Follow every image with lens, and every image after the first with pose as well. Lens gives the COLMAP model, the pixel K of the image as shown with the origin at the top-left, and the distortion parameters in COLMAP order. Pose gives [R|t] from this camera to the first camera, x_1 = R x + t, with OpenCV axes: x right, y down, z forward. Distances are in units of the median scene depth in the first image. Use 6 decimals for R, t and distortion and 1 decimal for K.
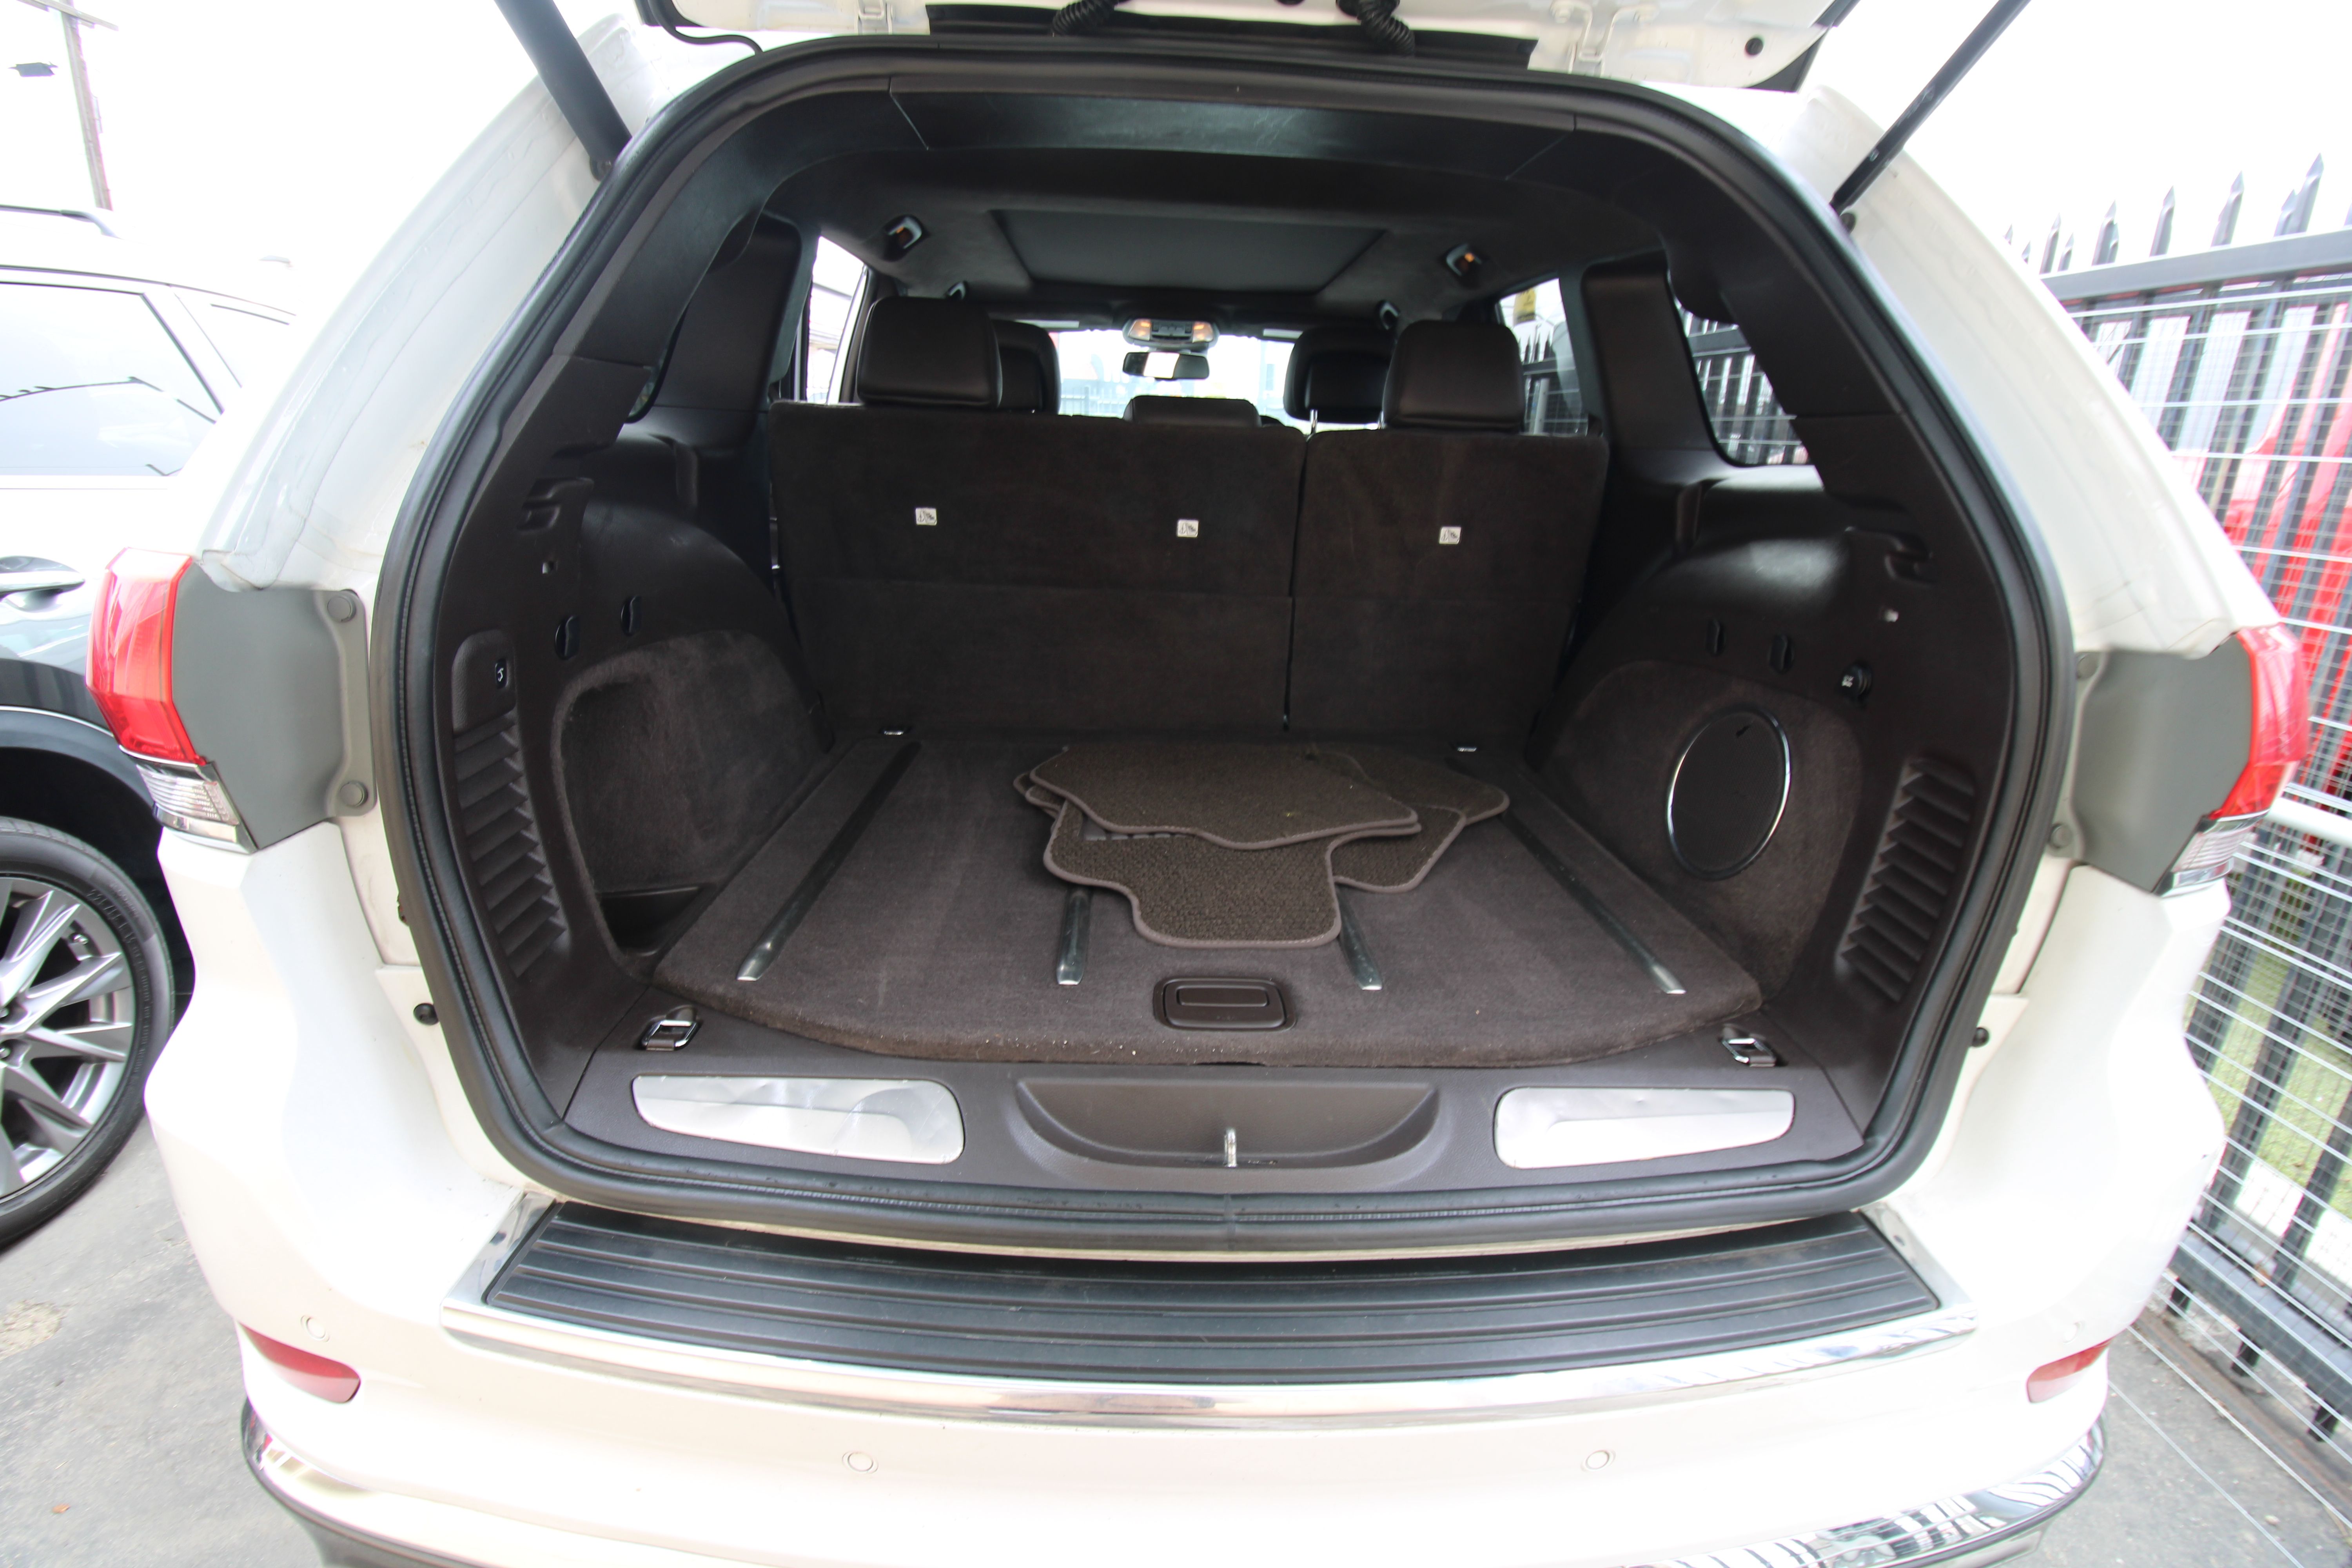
lens RADIAL K [[1096.9, 0, 1177.0], [0, 1096.9, 782.2], [0, 0, 1]] dist [-0.007461, -0.008840]
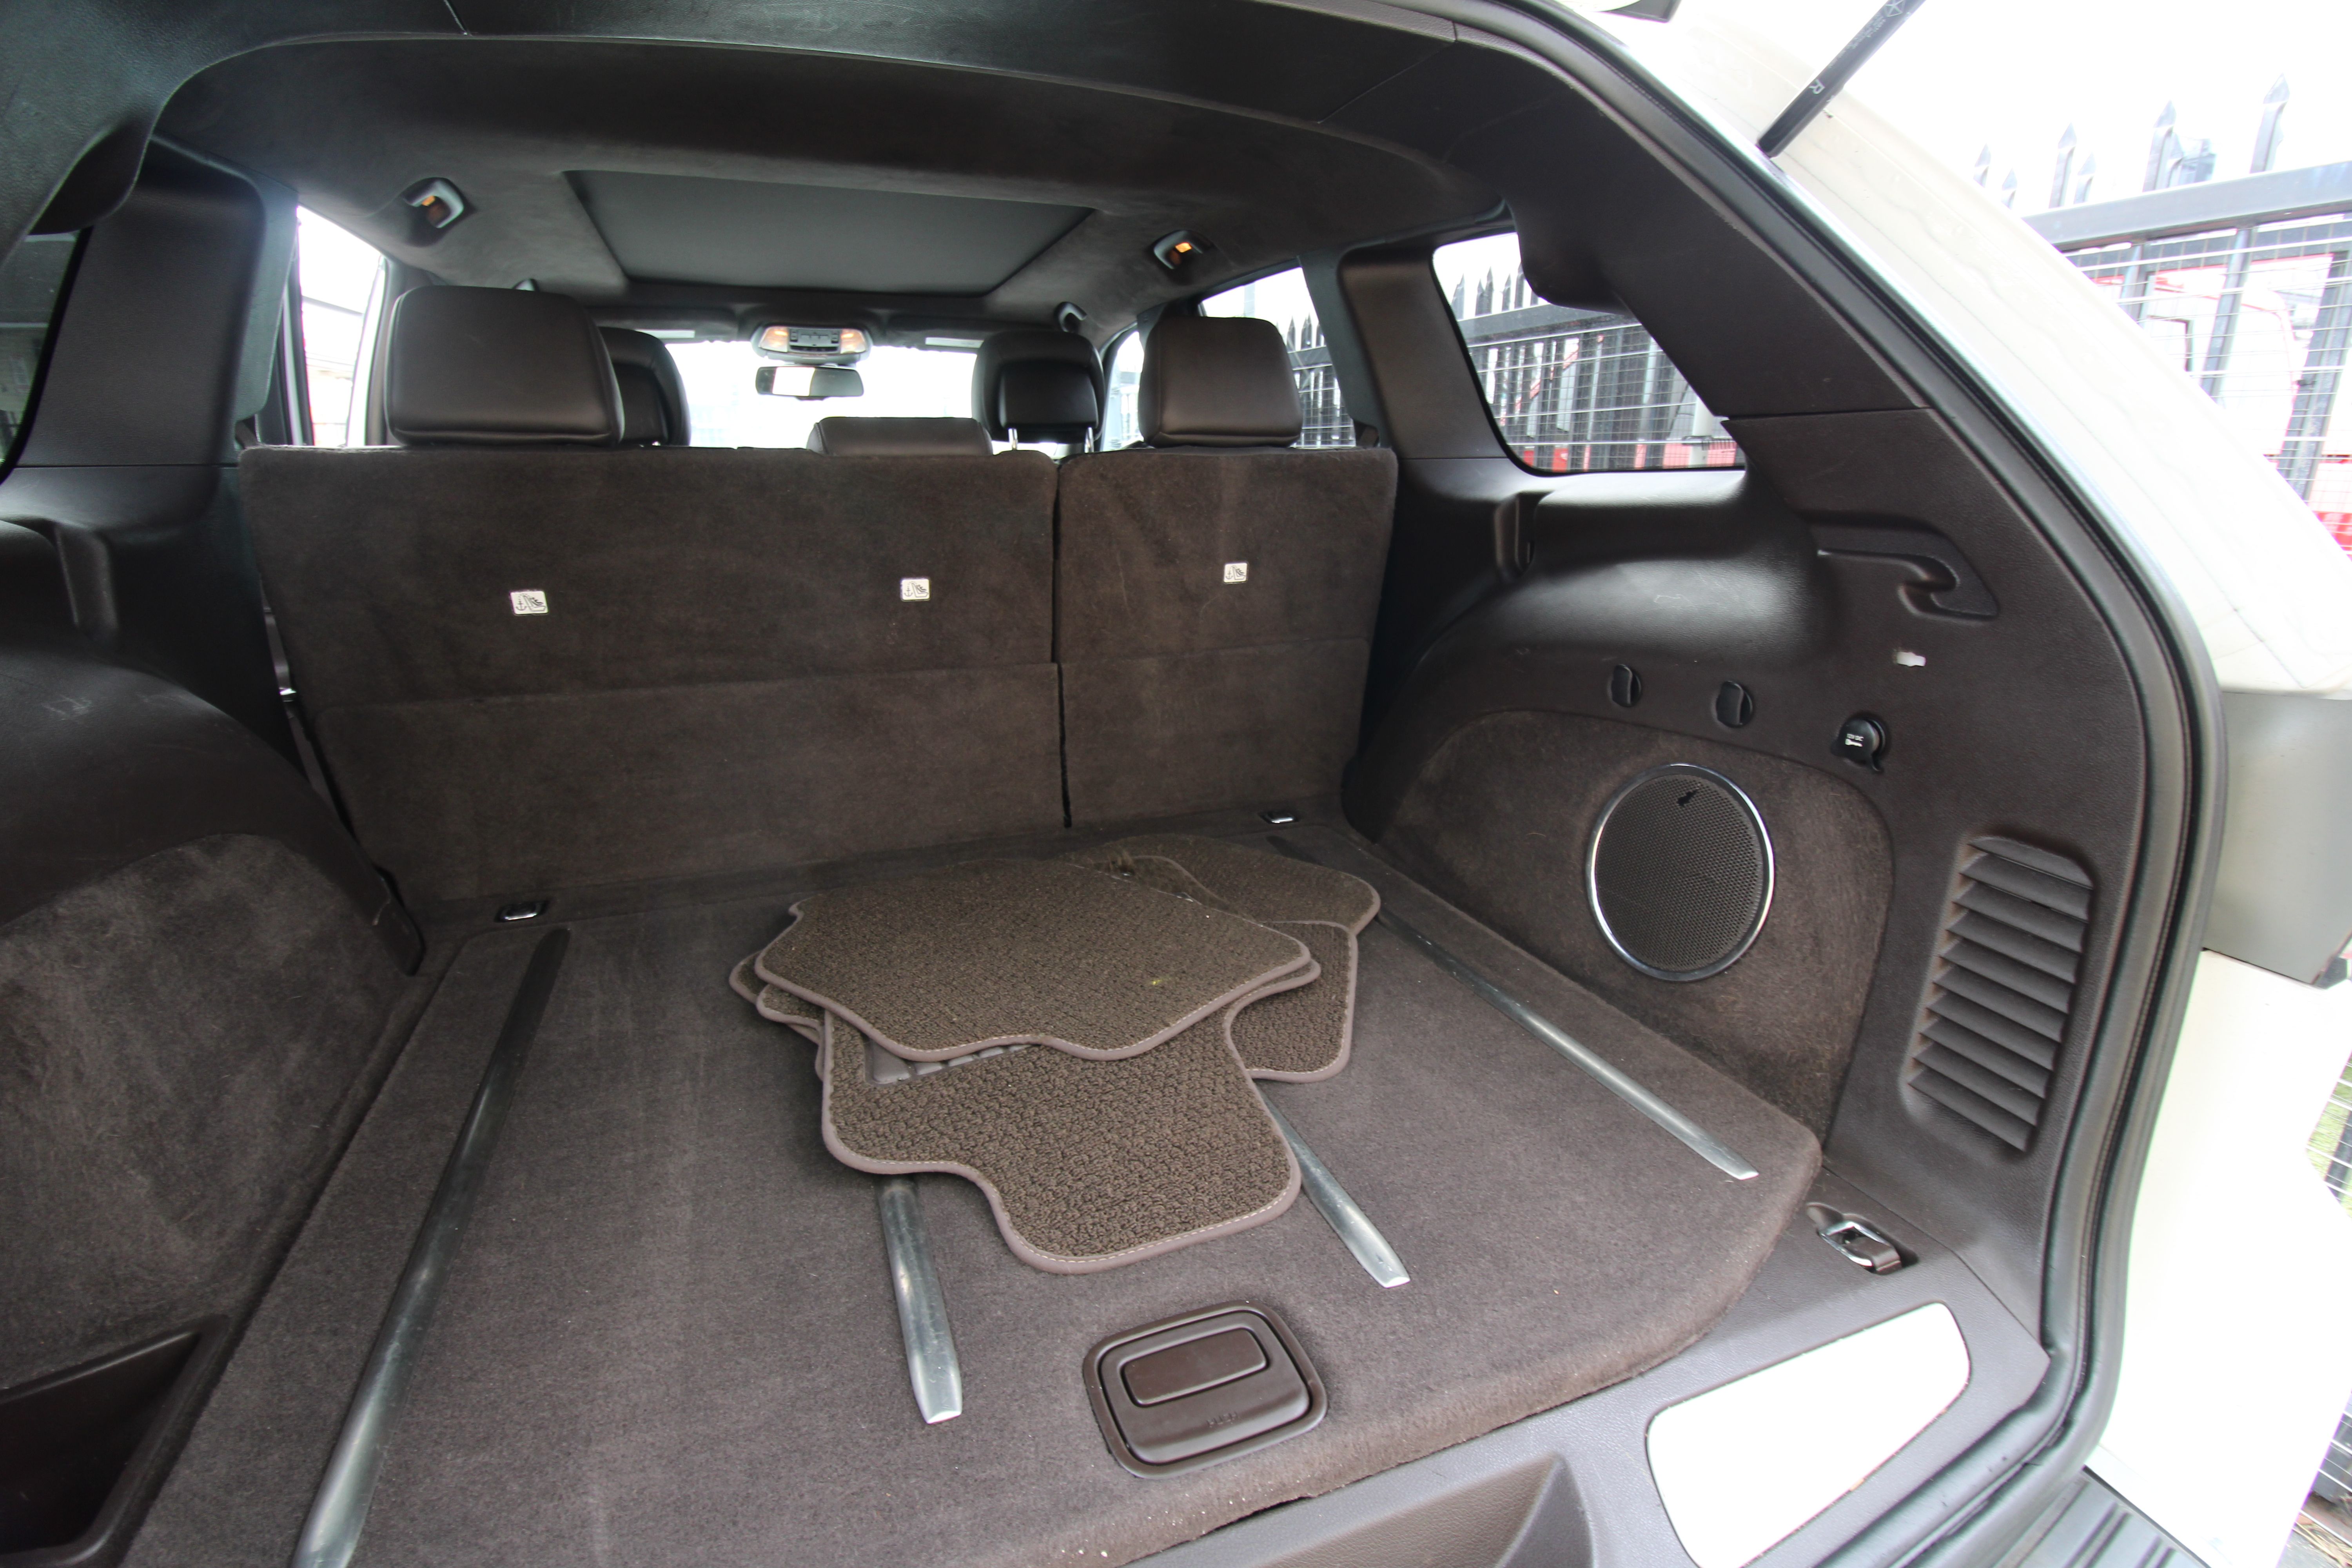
lens RADIAL K [[1096.9, 0, 1191.1], [0, 1096.9, 791.9], [0, 0, 1]] dist [-0.007461, -0.008840]
pose [[0.943663, -0.134958, 0.302138, -0.070661], [0.136162, 0.990538, 0.017179, -0.094678], [-0.301597, 0.024928, 0.953109, 0.261510]]
